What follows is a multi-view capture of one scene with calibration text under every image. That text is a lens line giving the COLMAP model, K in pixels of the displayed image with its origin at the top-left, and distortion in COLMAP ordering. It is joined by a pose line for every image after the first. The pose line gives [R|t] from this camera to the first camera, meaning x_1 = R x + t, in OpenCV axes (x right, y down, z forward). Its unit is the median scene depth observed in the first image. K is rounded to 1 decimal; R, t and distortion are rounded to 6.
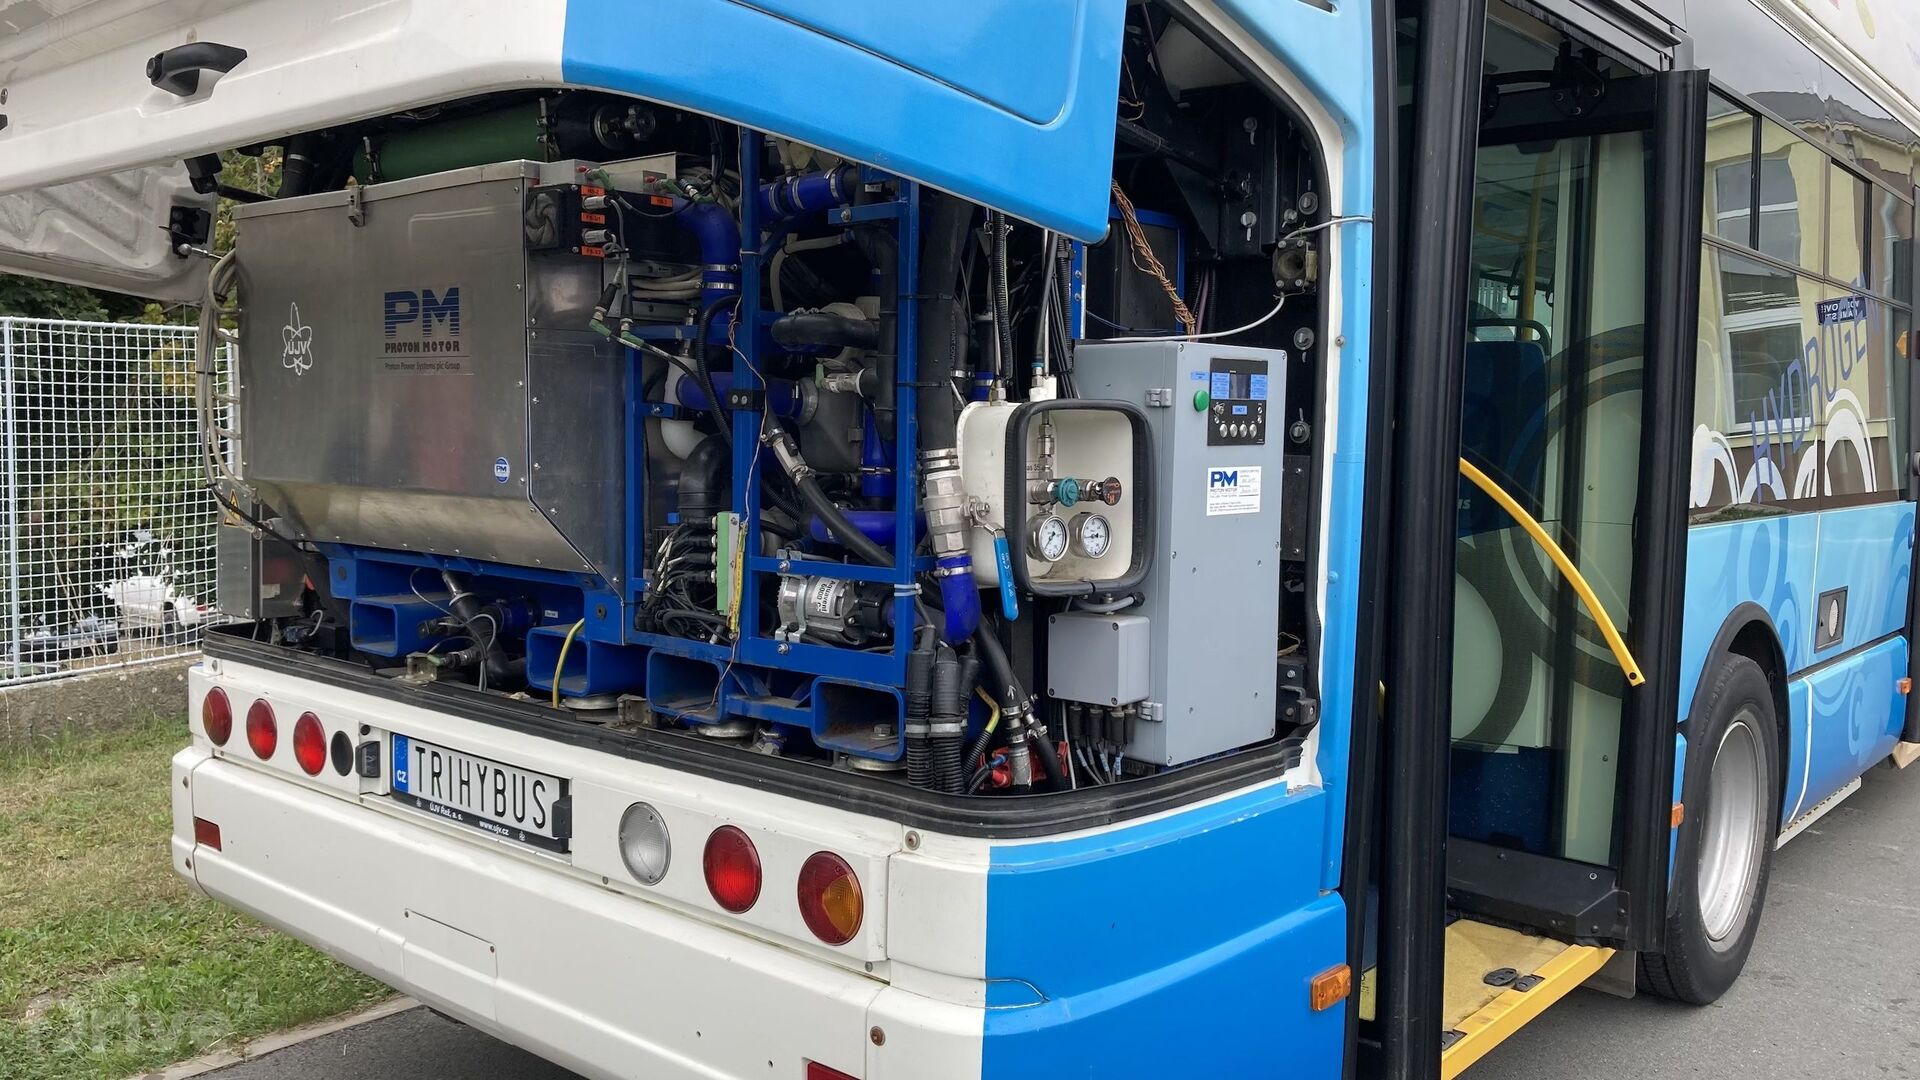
lens RADIAL K [[1570.0, 0, 947.7], [0, 1570.0, 509.9], [0, 0, 1]] dist [0.039932, -0.036513]
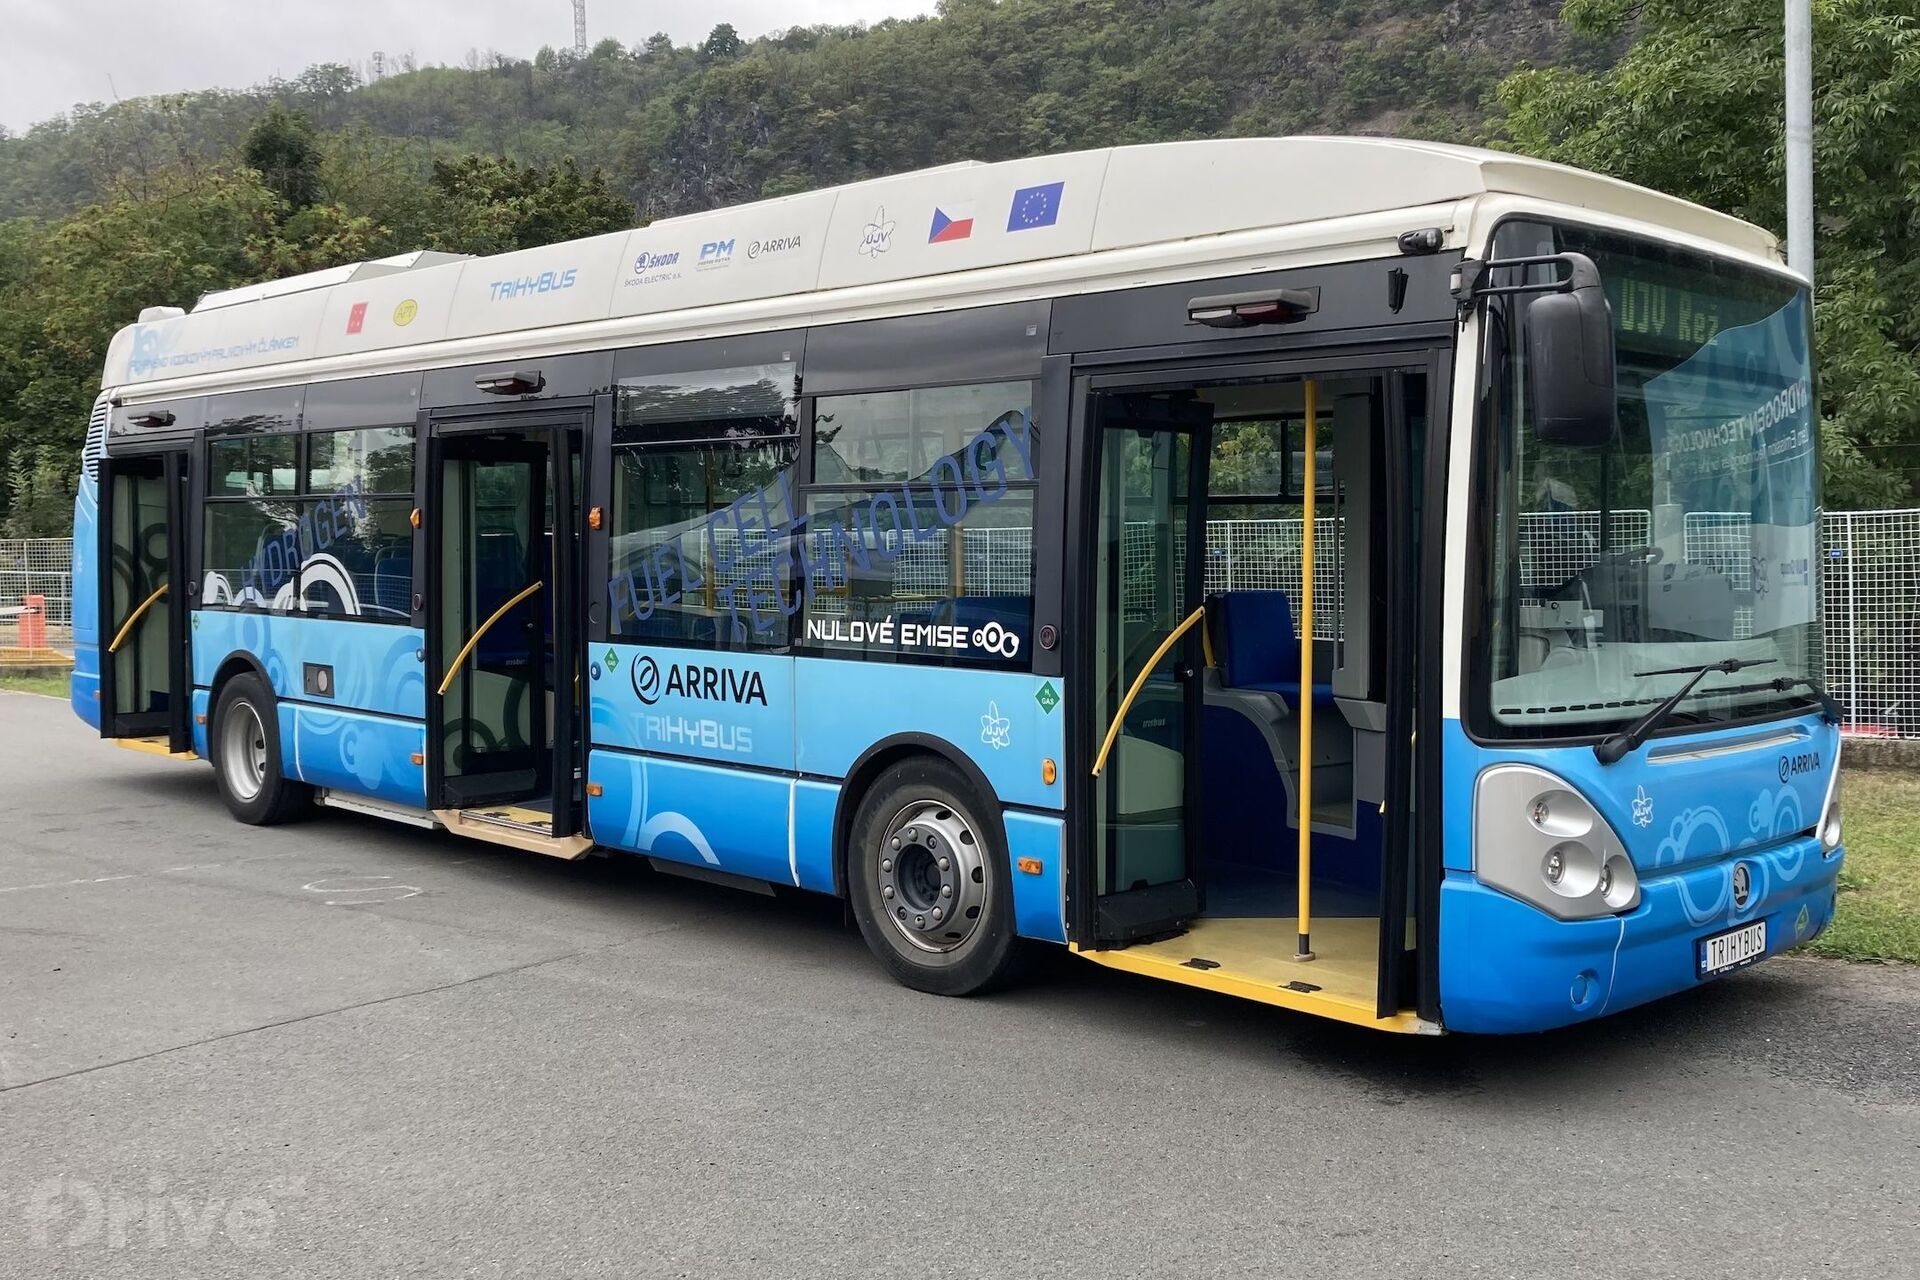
lens RADIAL K [[1869.4, 0, 973.0], [0, 1869.4, 637.4], [0, 0, 1]] dist [0.015647, 0.000000]
pose [[-0.075967, 0.018007, -0.996948, 5.623532], [-0.073612, 0.997007, 0.023617, -0.181980], [0.994389, 0.075182, -0.074414, 4.048884]]
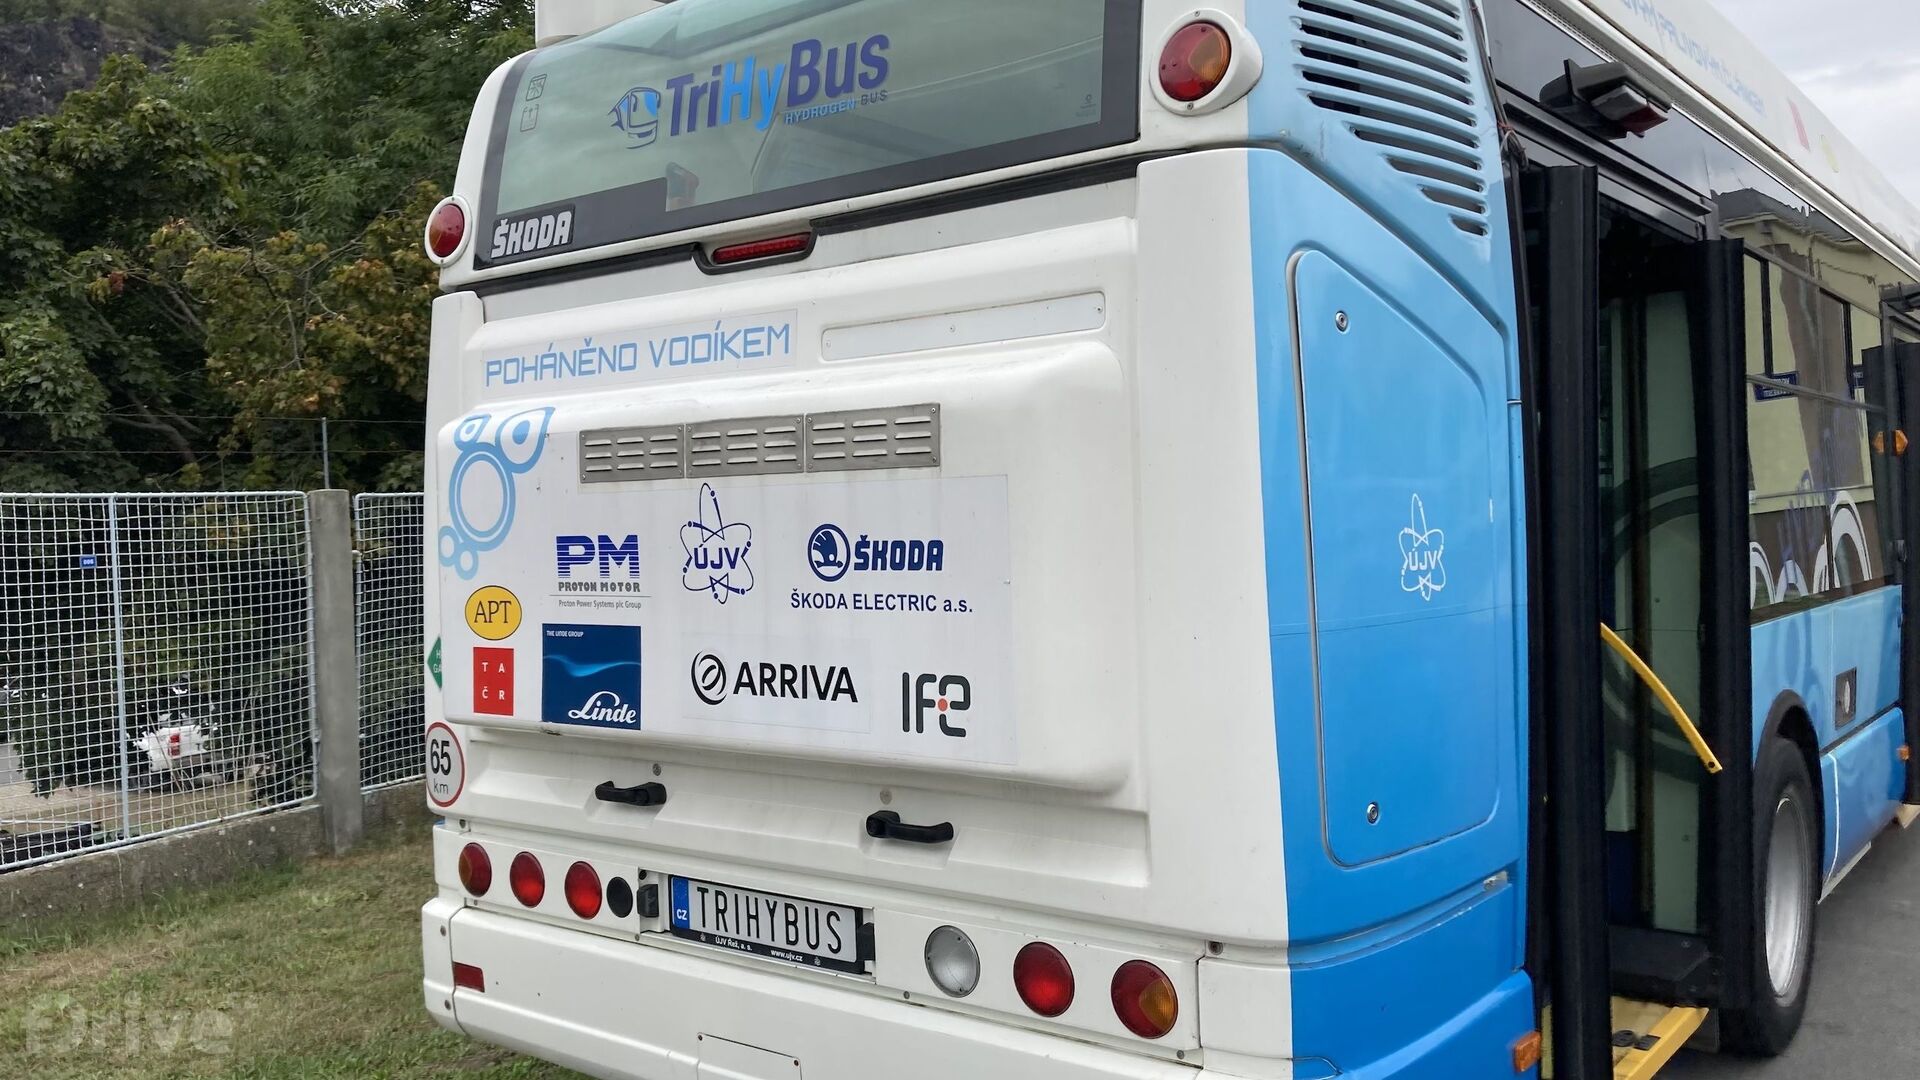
lens RADIAL K [[1570.0, 0, 956.8], [0, 1570.0, 540.0], [0, 0, 1]] dist [0.039932, -0.036513]
pose [[0.998008, -0.046679, 0.042444, -0.224007], [0.048510, 0.997889, -0.043172, -0.050496], [-0.040339, 0.045145, 0.998166, -0.184176]]
